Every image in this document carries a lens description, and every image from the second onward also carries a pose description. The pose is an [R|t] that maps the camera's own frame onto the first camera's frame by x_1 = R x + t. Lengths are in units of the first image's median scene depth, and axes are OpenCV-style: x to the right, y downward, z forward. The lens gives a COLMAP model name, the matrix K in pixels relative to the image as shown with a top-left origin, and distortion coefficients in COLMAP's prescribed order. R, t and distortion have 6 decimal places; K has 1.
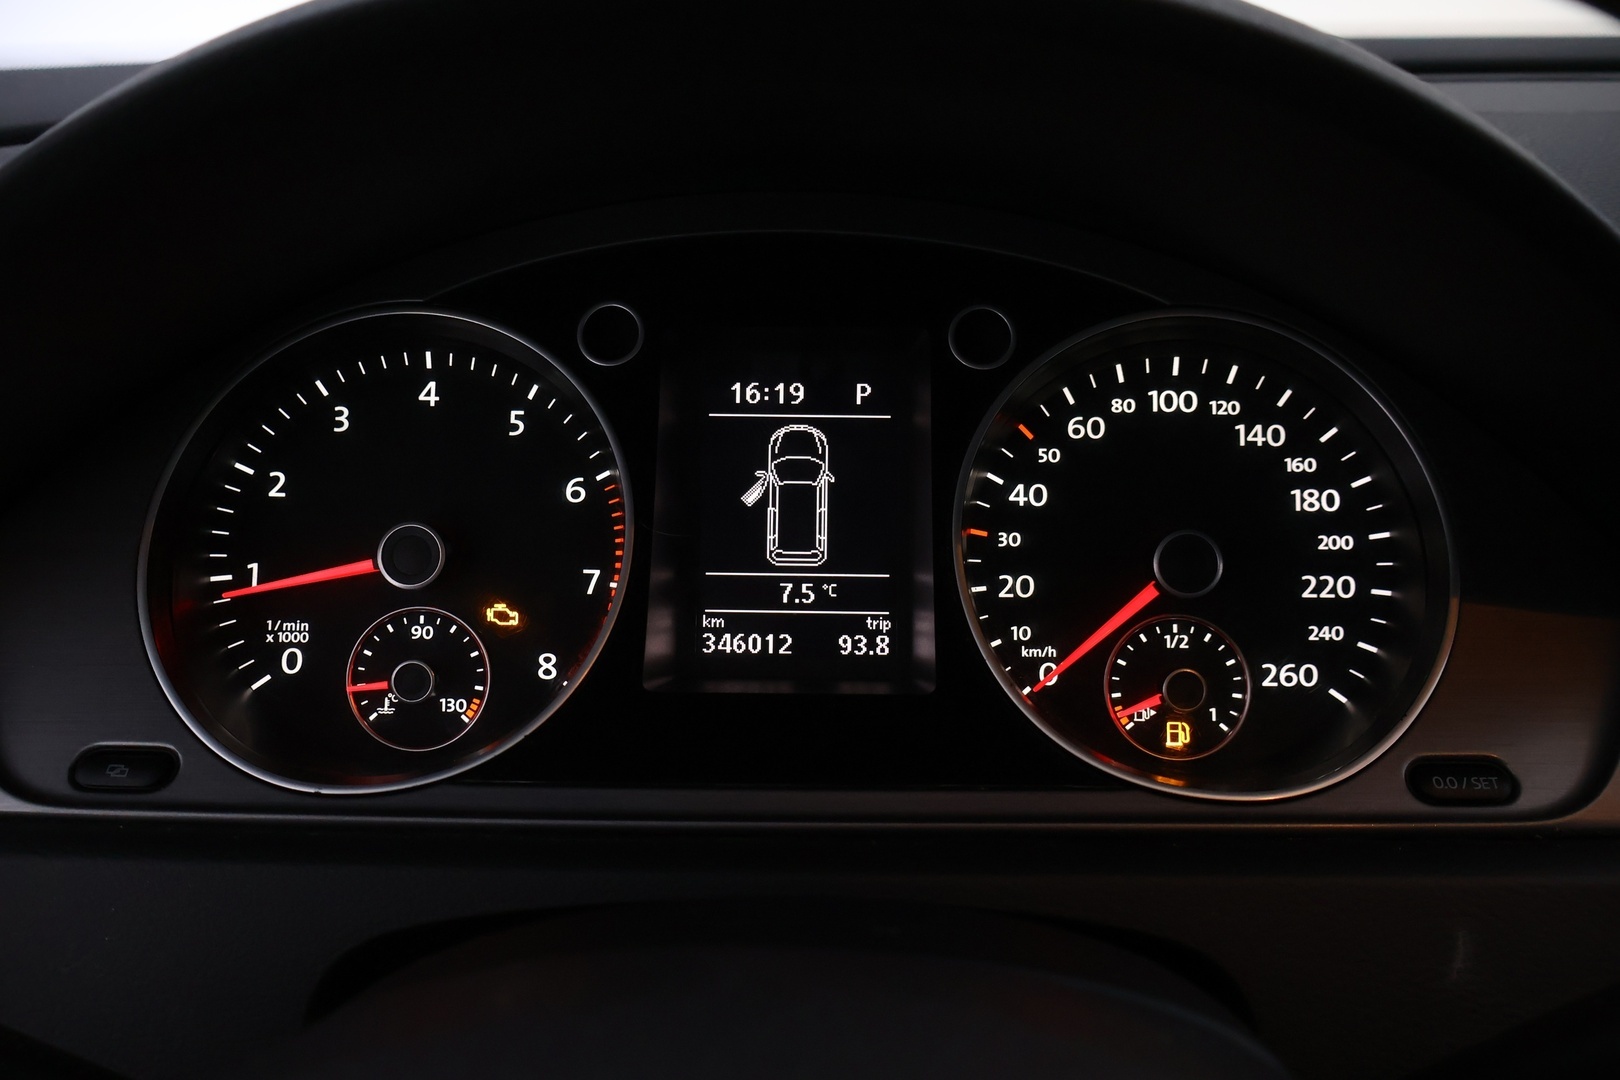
lens RADIAL K [[1382.8, 0, 815.4], [0, 1382.8, 541.1], [0, 0, 1]] dist [0.010108, 0.006746]
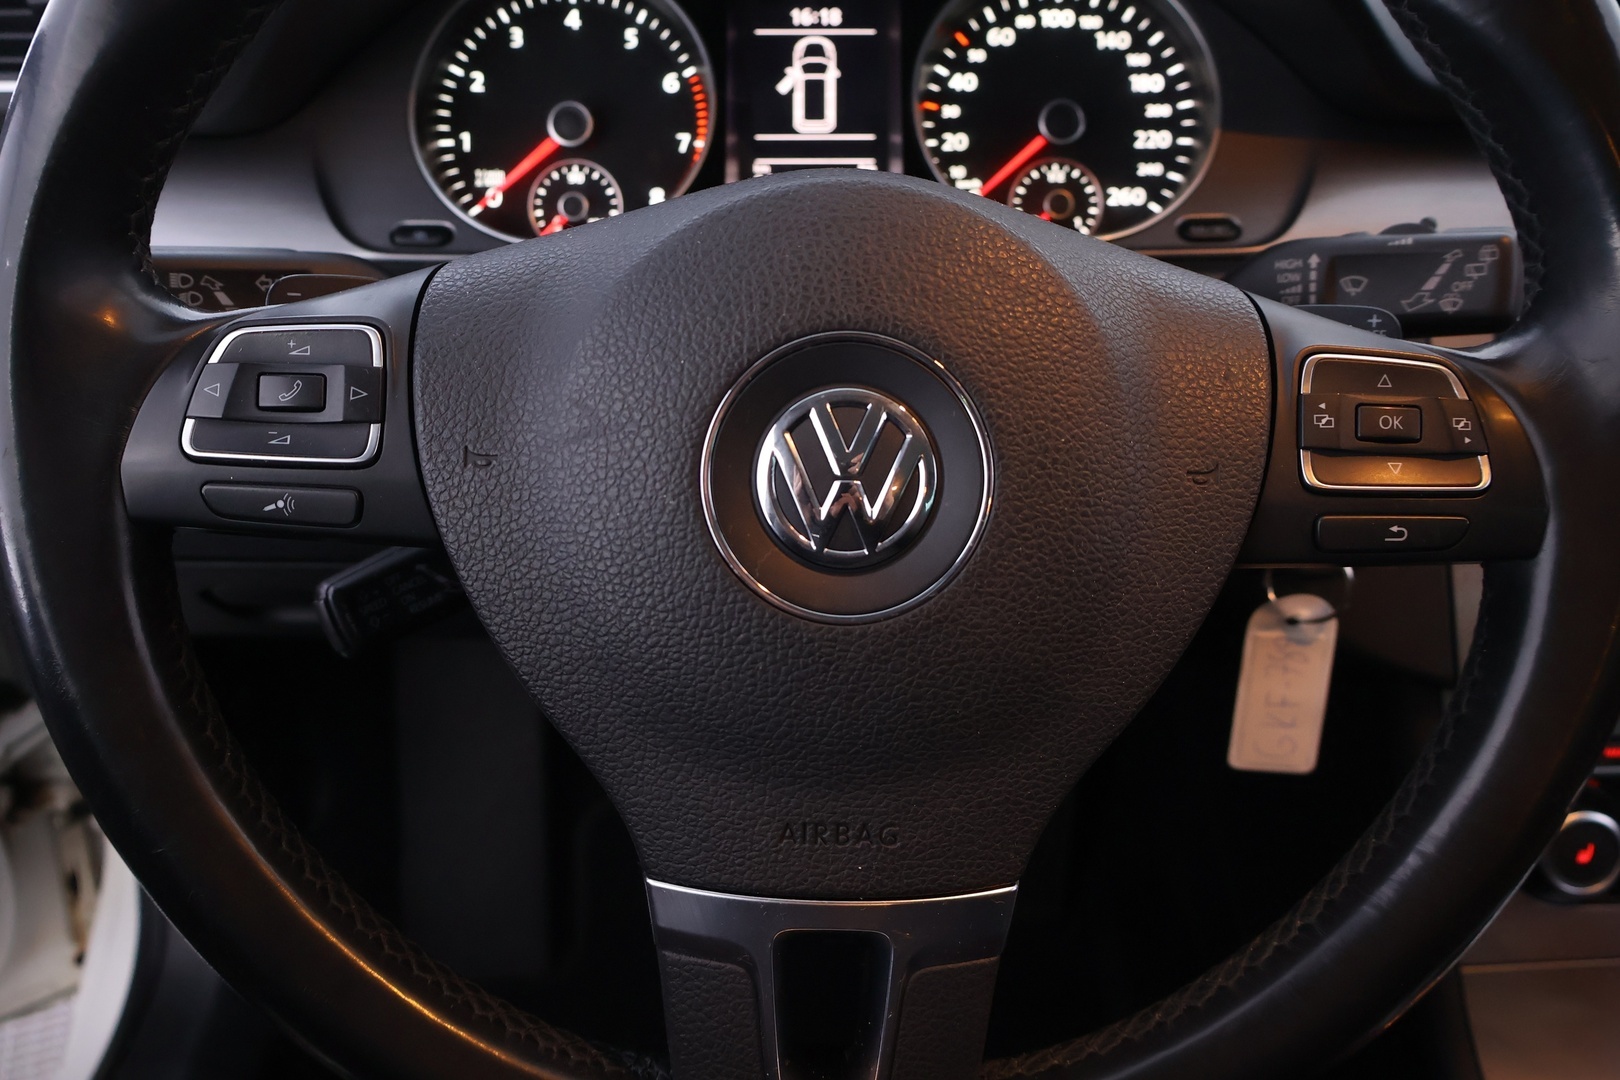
lens RADIAL K [[1382.8, 0, 803.2], [0, 1382.8, 538.0], [0, 0, 1]] dist [0.010108, 0.006746]
pose [[0.999928, -0.011312, 0.004056, -0.037899], [0.010570, 0.988477, 0.151000, 0.236587], [-0.005717, -0.150946, 0.988525, -0.616205]]
